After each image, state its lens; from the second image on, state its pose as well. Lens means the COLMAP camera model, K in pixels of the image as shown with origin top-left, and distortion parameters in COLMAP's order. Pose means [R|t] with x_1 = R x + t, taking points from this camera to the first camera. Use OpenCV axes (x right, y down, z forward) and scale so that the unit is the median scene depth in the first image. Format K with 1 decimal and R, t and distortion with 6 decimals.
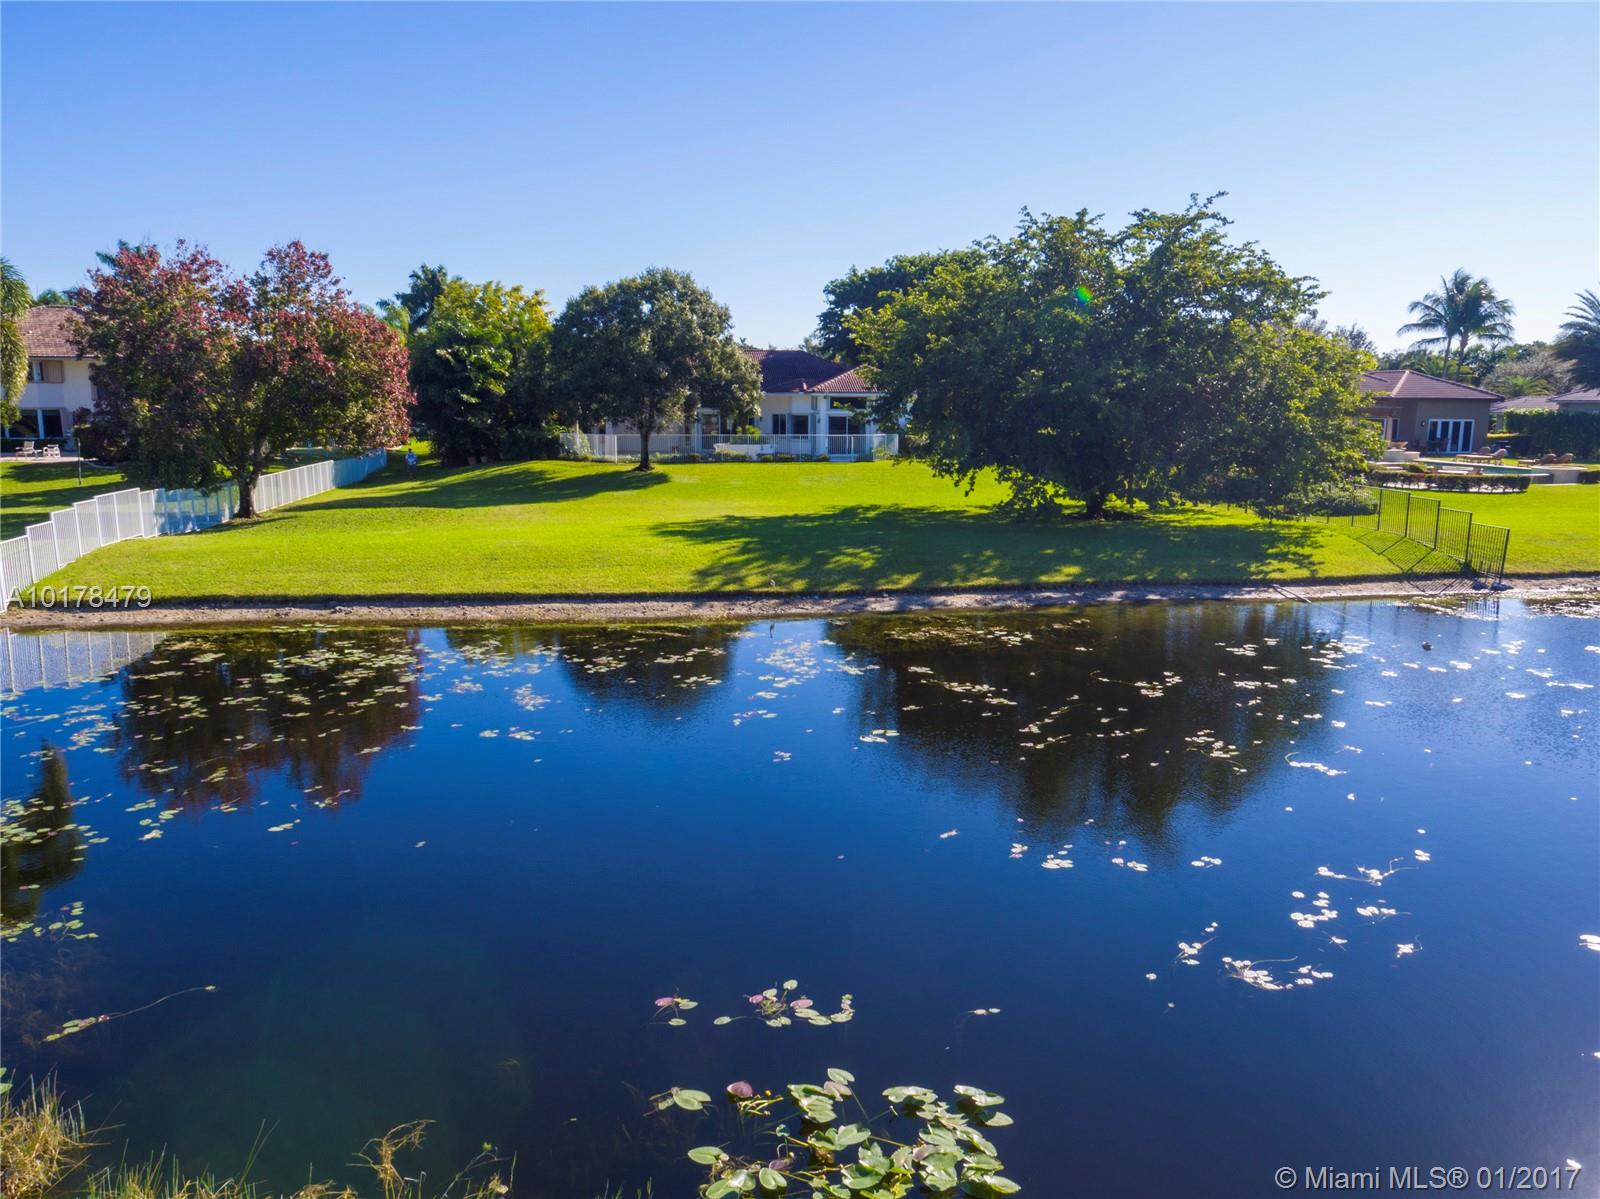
lens RADIAL K [[1170.6, 0, 790.0], [0, 1170.6, 595.8], [0, 0, 1]] dist [0.010123, -0.000814]
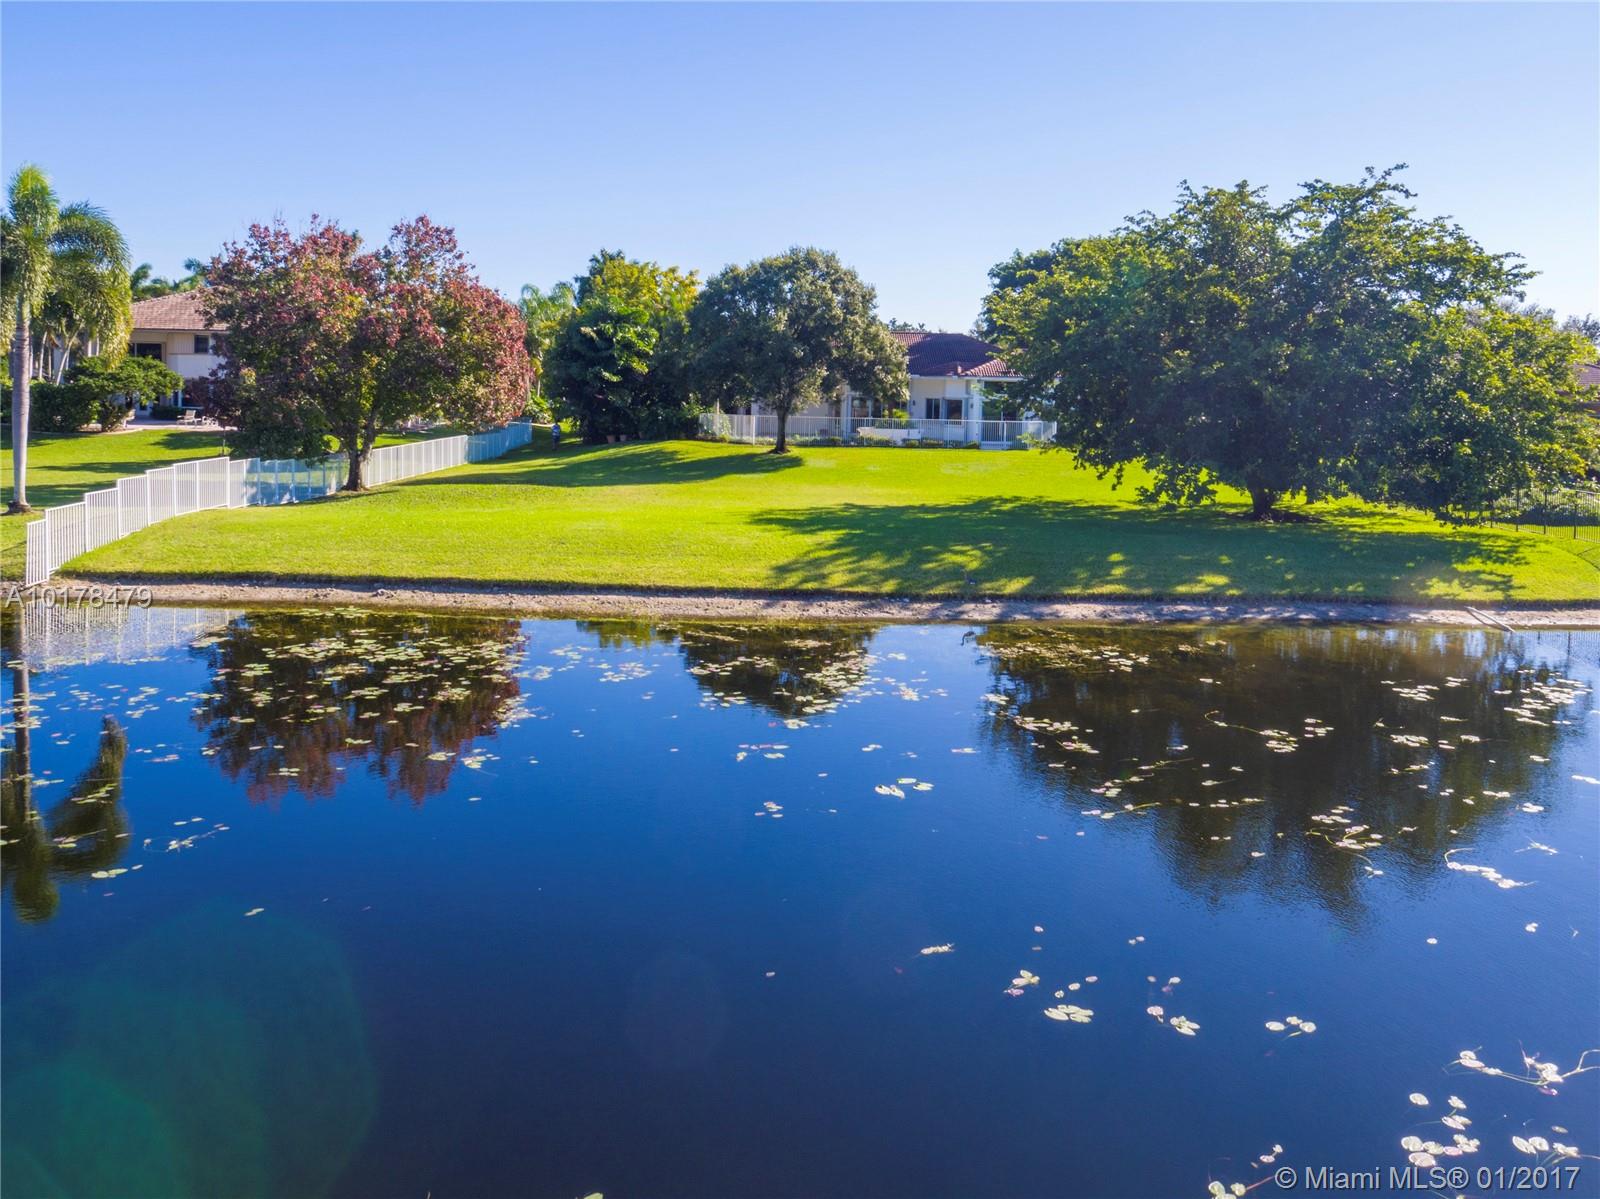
lens RADIAL K [[1187.3, 0, 814.6], [0, 1187.3, 440.5], [0, 0, 1]] dist [0.006022, 0.003729]
pose [[0.990182, 0.024126, -0.137687, 0.051670], [-0.040431, 0.992322, -0.116884, -0.007478], [0.133810, 0.121303, 0.983555, 0.070691]]
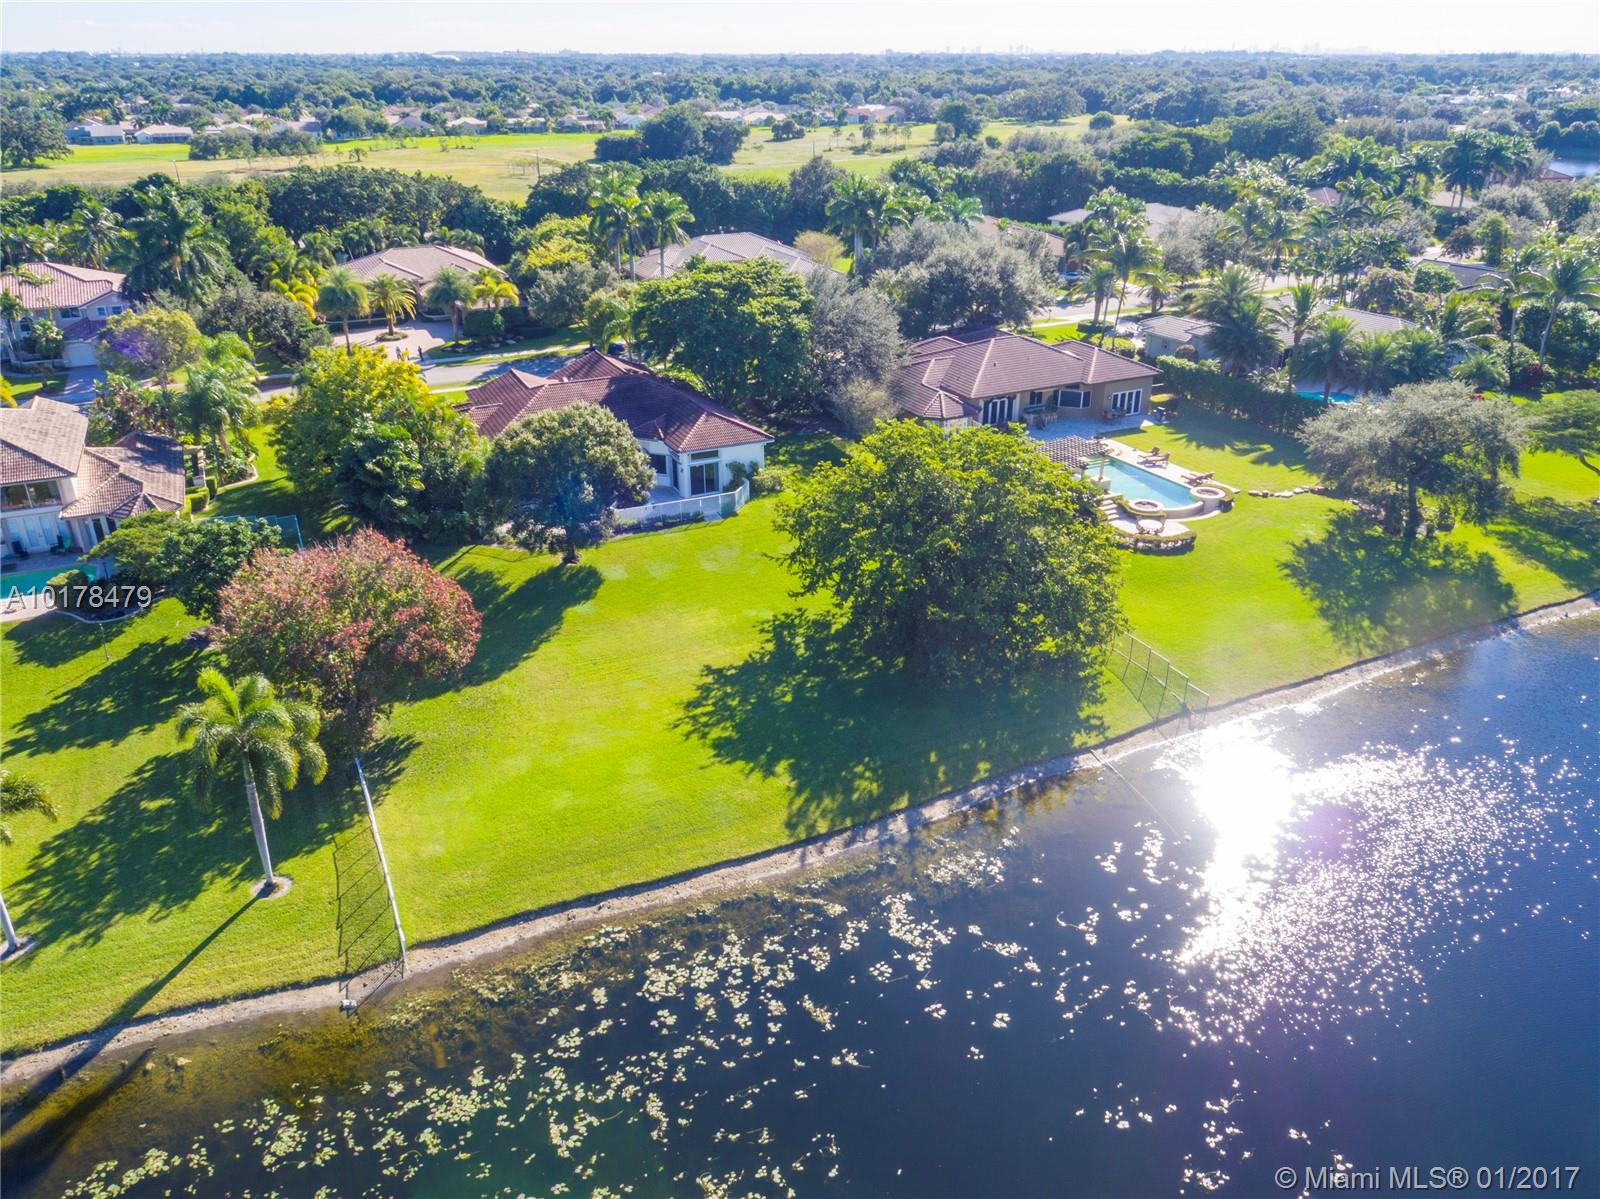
lens RADIAL K [[1170.6, 0, 790.0], [0, 1170.6, 595.8], [0, 0, 1]] dist [0.010123, -0.000814]
pose [[0.956621, -0.128767, 0.261335, -0.327396], [0.061034, 0.965694, 0.252409, -0.521803], [-0.284872, -0.225509, 0.931662, -0.328425]]
